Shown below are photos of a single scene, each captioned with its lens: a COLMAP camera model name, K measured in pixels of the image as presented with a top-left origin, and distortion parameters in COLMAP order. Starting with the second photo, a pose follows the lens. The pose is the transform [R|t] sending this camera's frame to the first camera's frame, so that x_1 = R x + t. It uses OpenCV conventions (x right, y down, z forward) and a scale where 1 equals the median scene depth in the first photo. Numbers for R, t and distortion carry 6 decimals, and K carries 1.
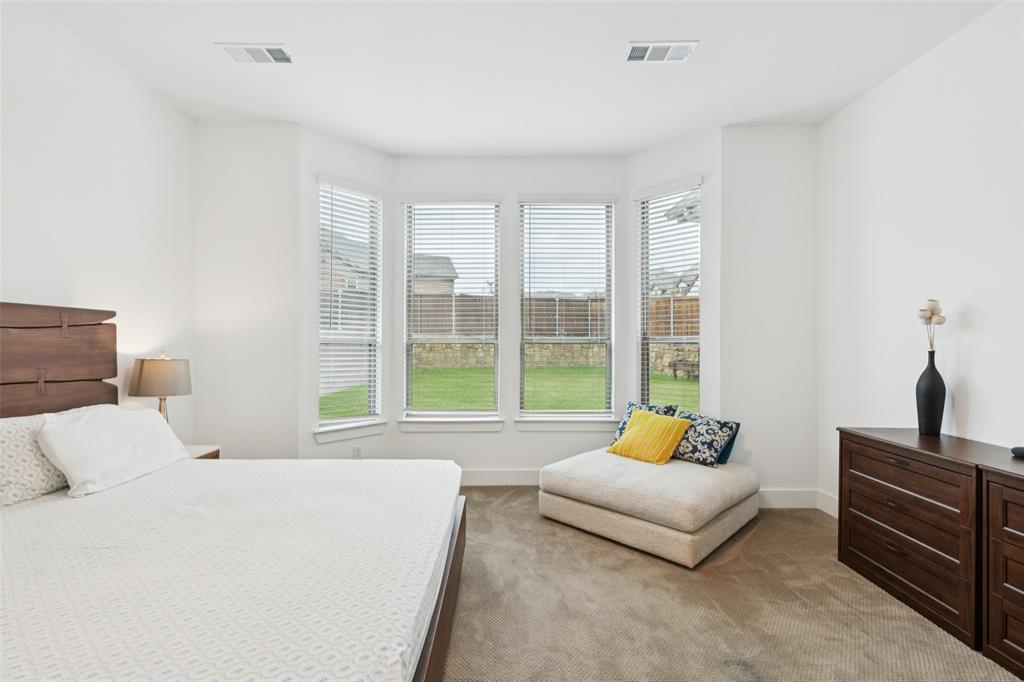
lens RADIAL K [[460.3, 0, 512.7], [0, 460.3, 342.4], [0, 0, 1]] dist [0.010647, -0.001237]
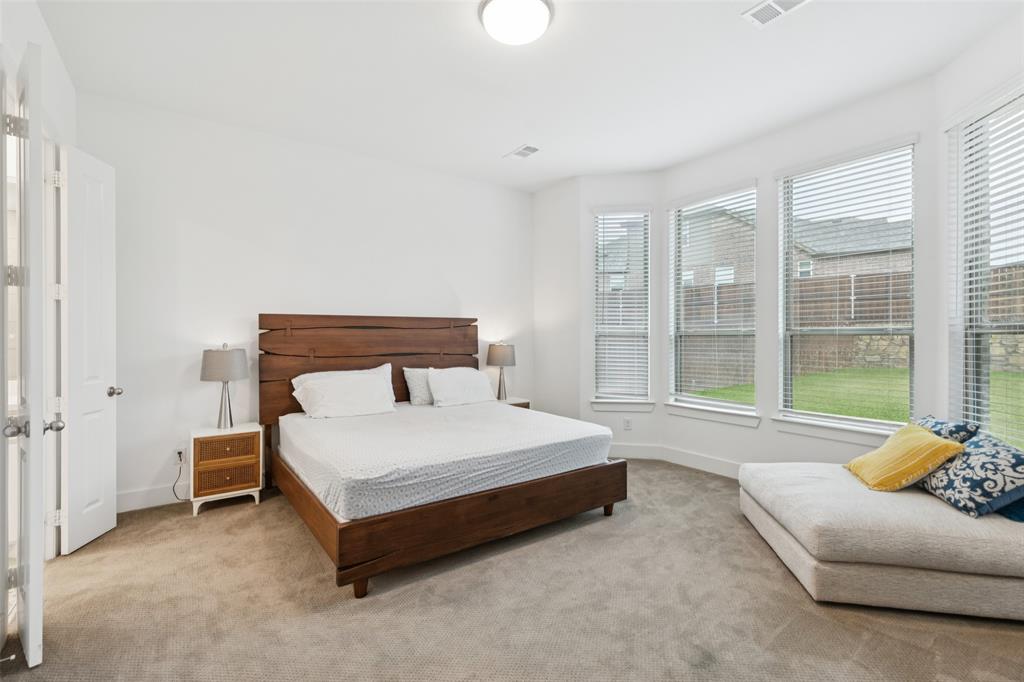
lens RADIAL K [[460.3, 0, 498.2], [0, 460.3, 340.1], [0, 0, 1]] dist [0.010647, -0.001237]
pose [[0.553283, 0.005742, -0.832973, 0.606674], [0.005137, 0.999934, 0.010305, 0.000940], [0.832977, -0.009980, 0.553217, 0.041475]]
